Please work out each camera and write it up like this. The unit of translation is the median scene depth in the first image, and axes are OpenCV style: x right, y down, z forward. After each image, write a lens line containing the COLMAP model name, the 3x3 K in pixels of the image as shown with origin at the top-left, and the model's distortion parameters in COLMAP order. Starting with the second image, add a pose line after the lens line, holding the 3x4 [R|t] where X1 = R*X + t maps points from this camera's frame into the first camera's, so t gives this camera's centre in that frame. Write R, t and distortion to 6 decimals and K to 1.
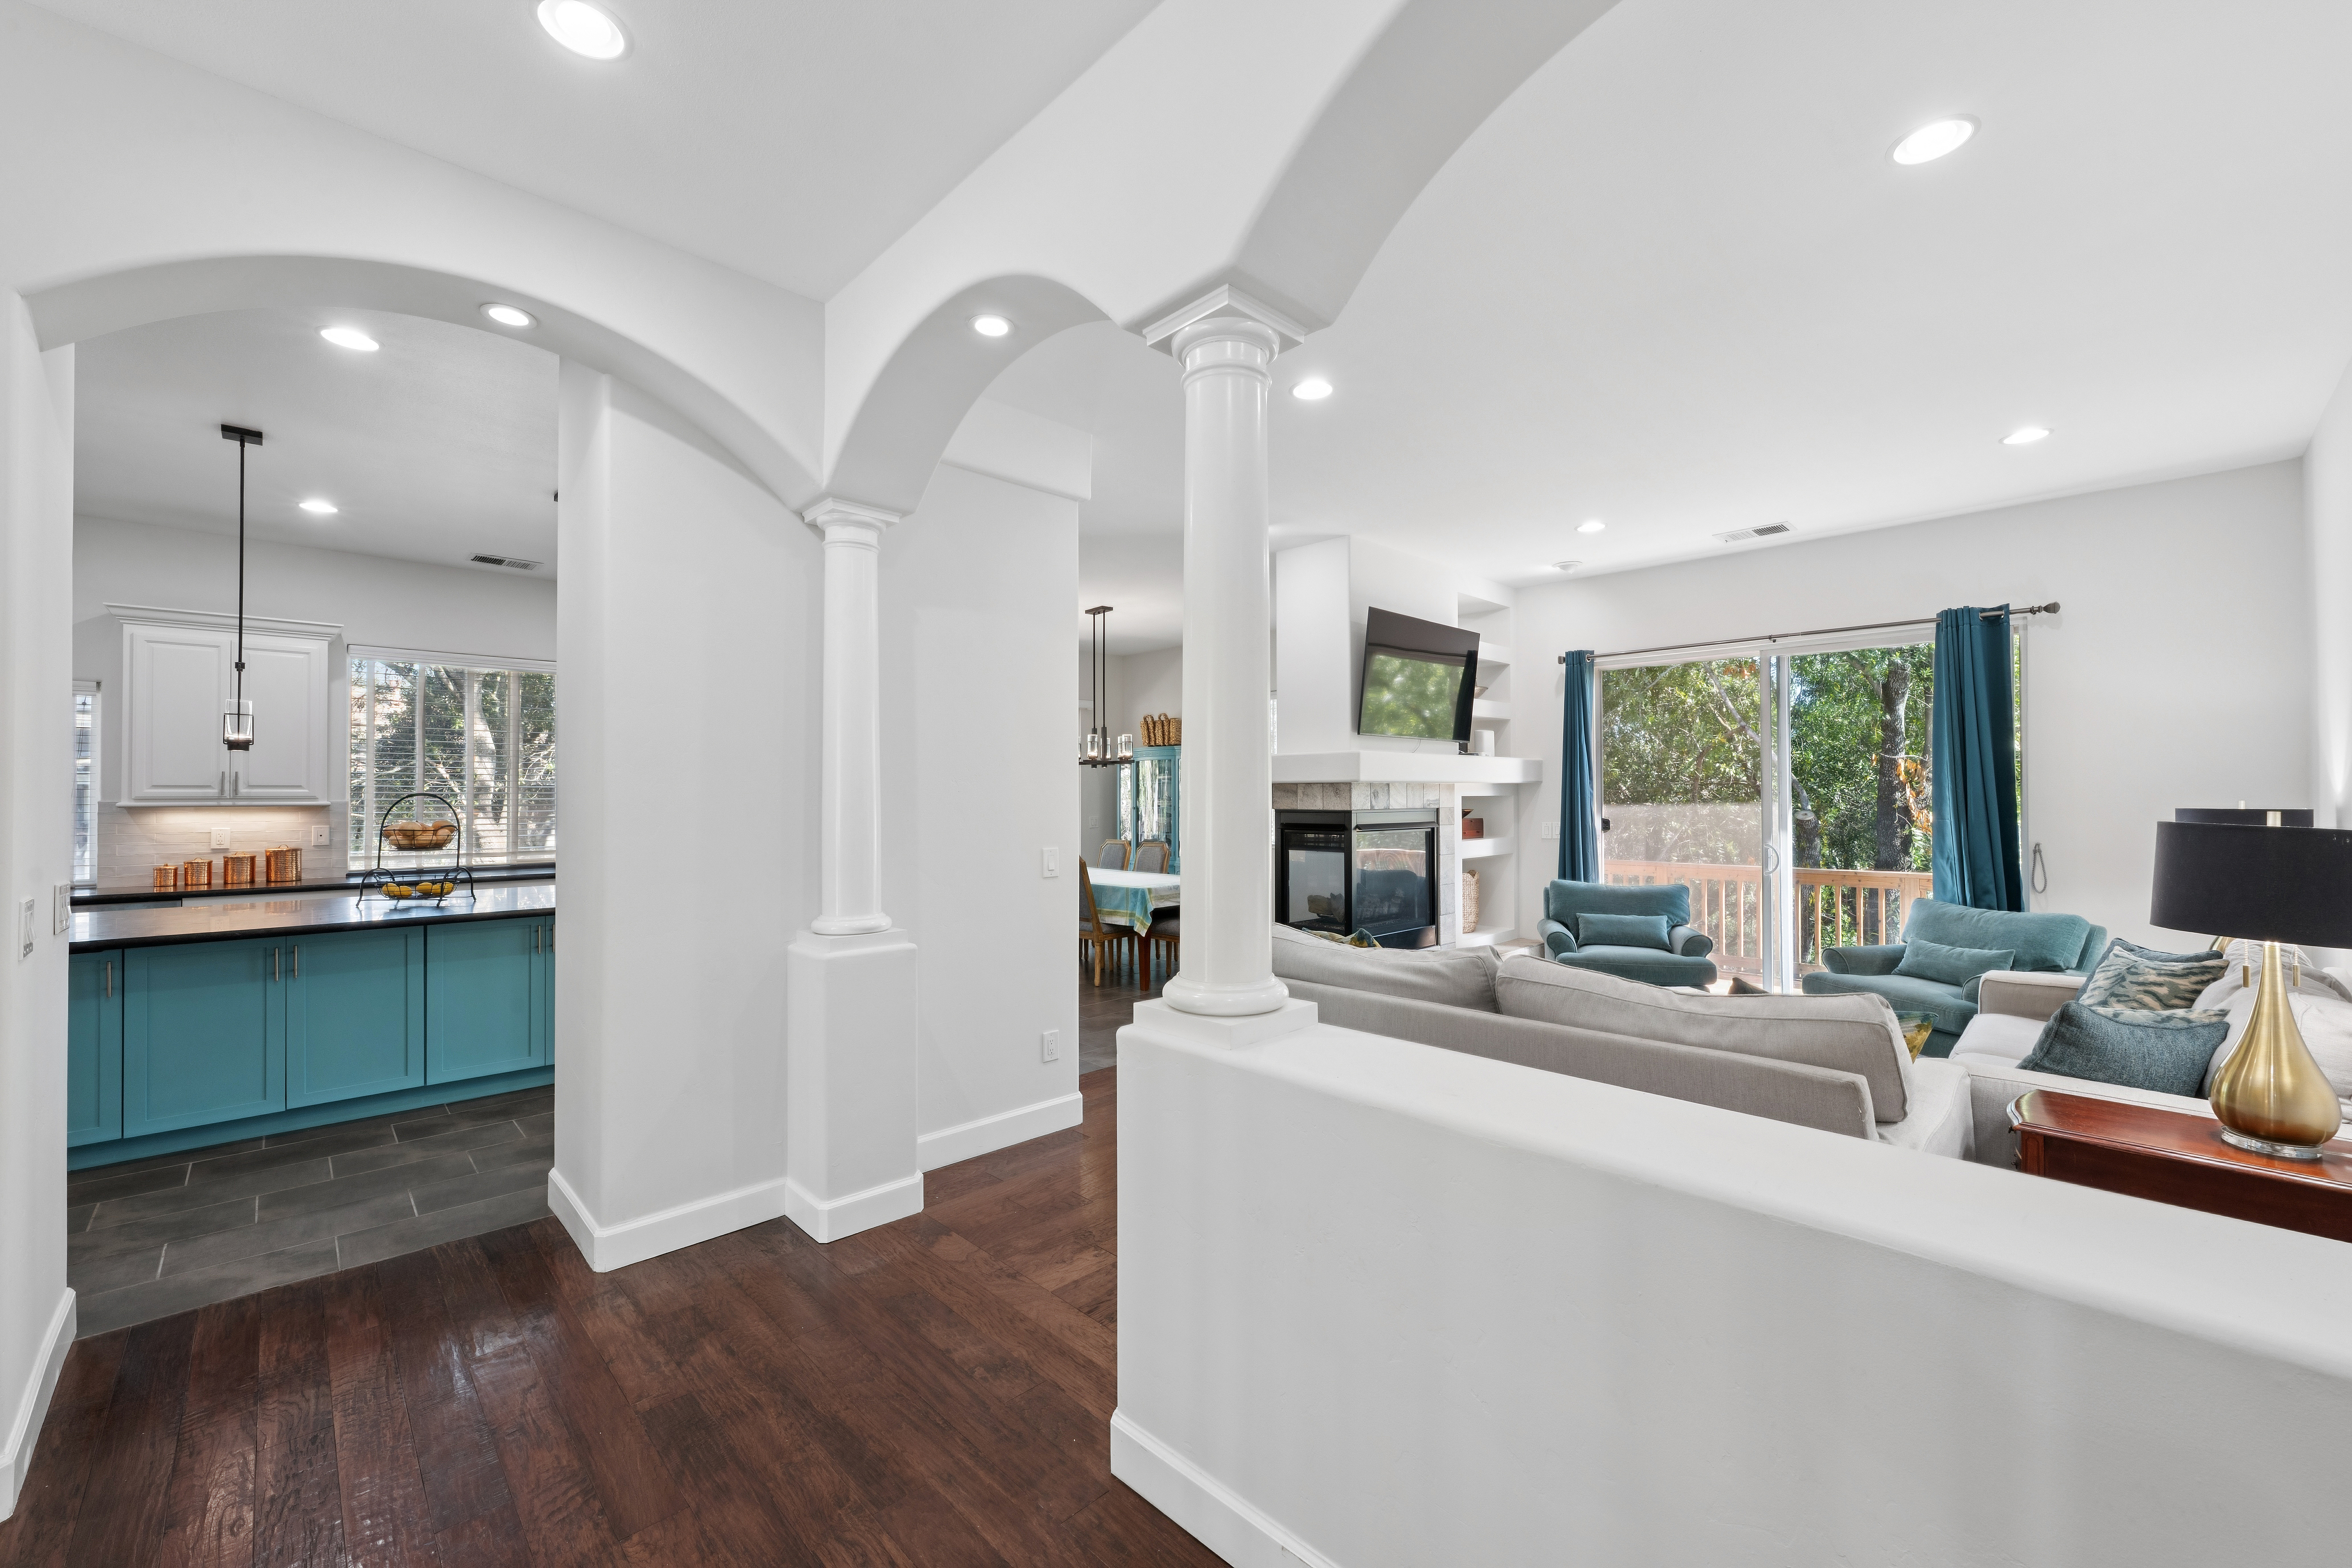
lens RADIAL K [[927.6, 0, 1185.8], [0, 927.6, 780.4], [0, 0, 1]] dist [0.000660, 0.000440]
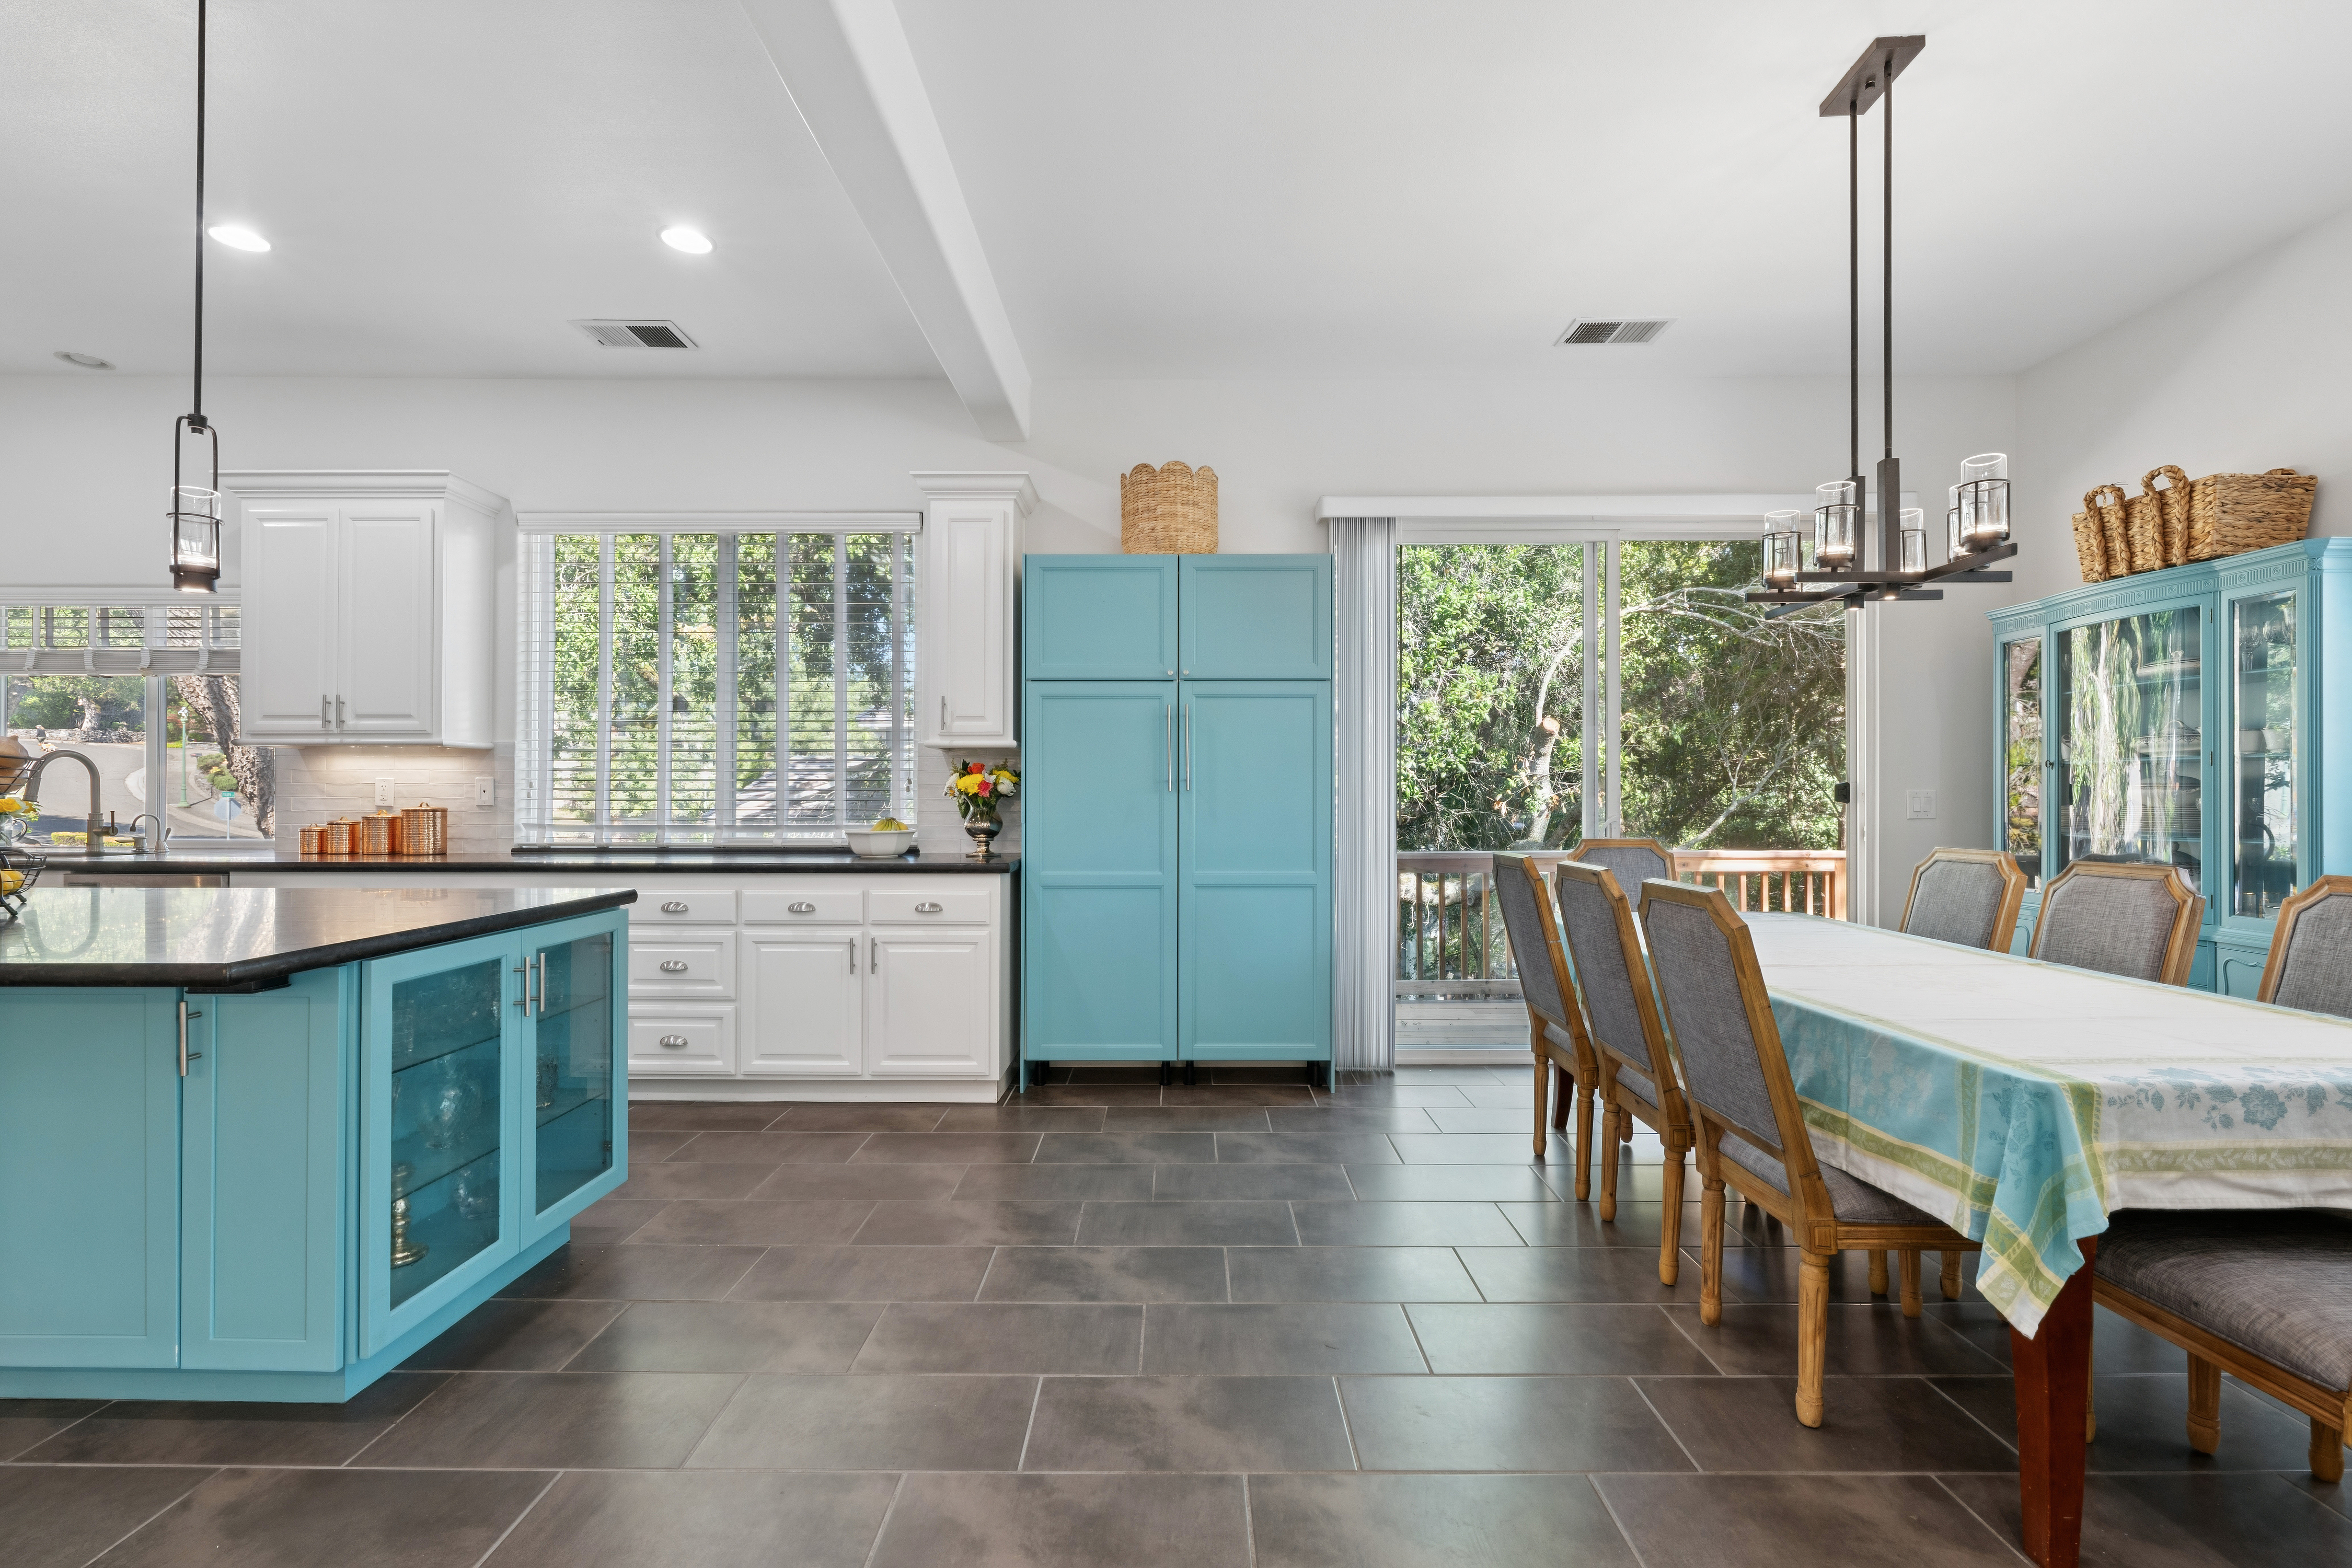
lens RADIAL K [[1023.5, 0, 1175.6], [0, 1023.5, 789.7], [0, 0, 1]] dist [-0.003234, -0.000174]
pose [[0.704544, 0.002987, -0.709654, -0.024557], [0.010627, 0.999835, 0.014759, 0.053061], [0.709580, -0.017940, 0.704396, 0.837316]]
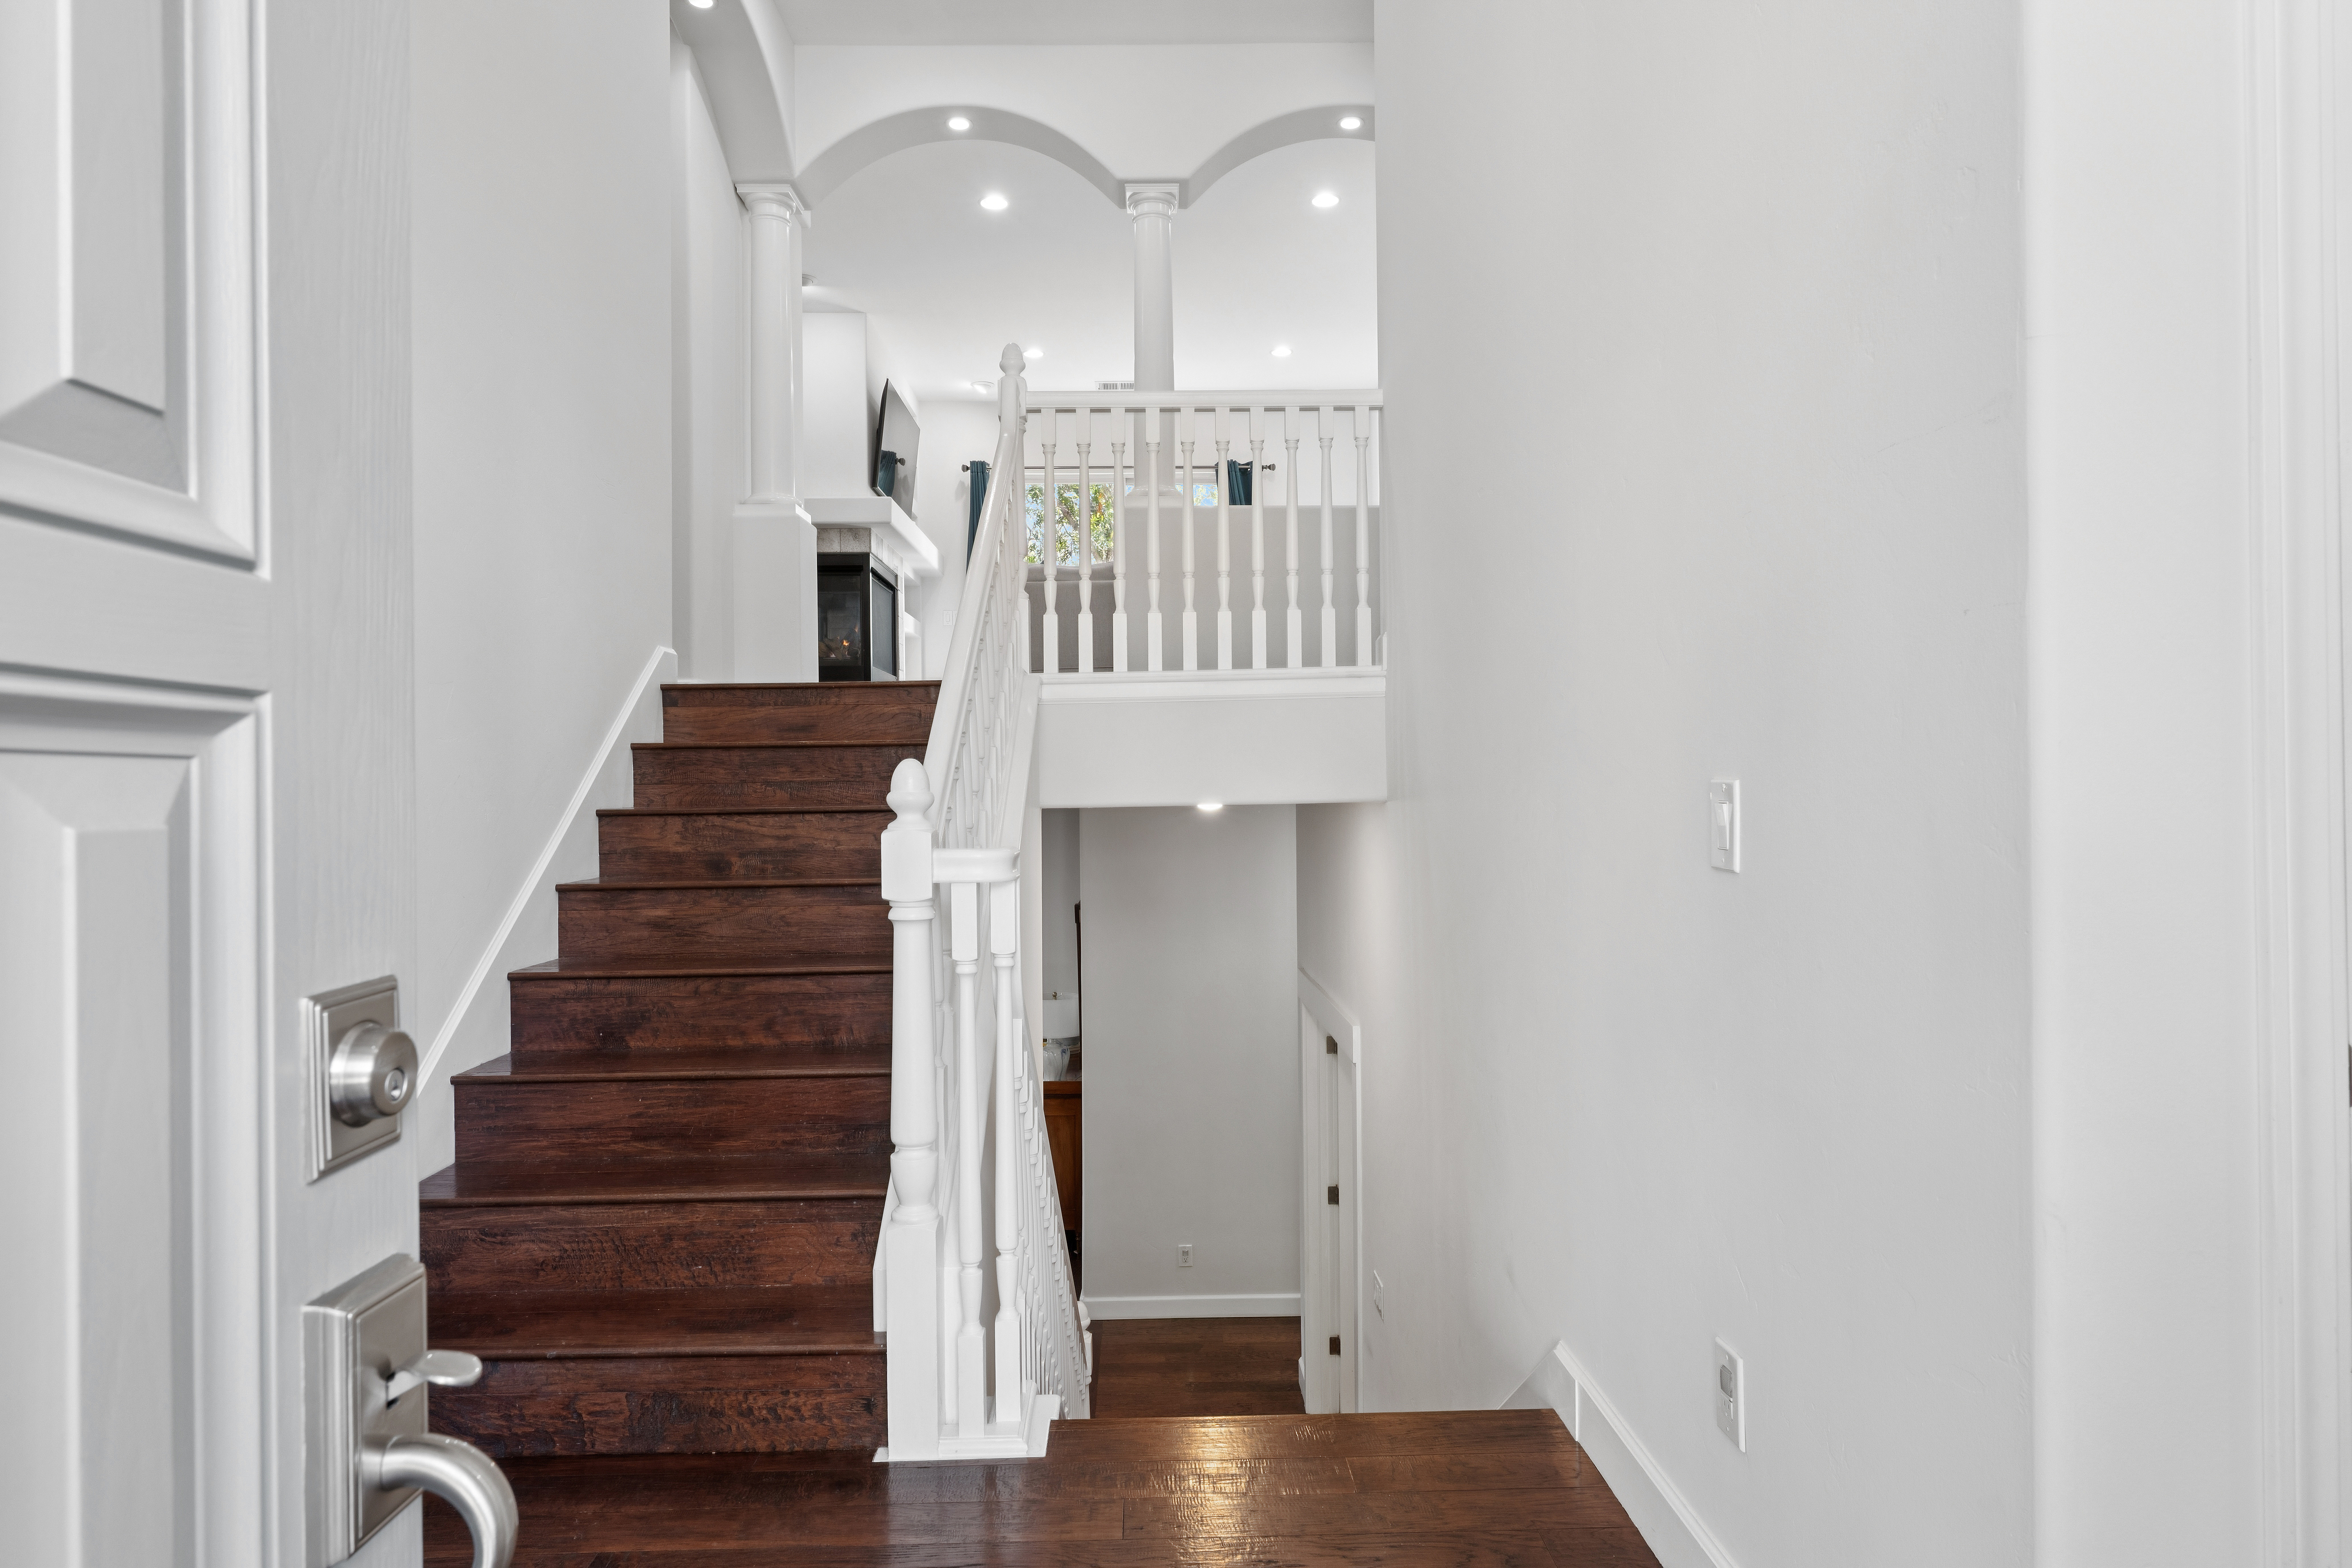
lens RADIAL K [[1343.0, 0, 1173.2], [0, 1343.0, 784.8], [0, 0, 1]] dist [0.000102, 0.000026]
pose [[0.689306, -0.002876, 0.724464, -0.712159], [-0.004150, 0.999960, 0.007918, 0.282541], [-0.724458, -0.008464, 0.689267, -0.396441]]
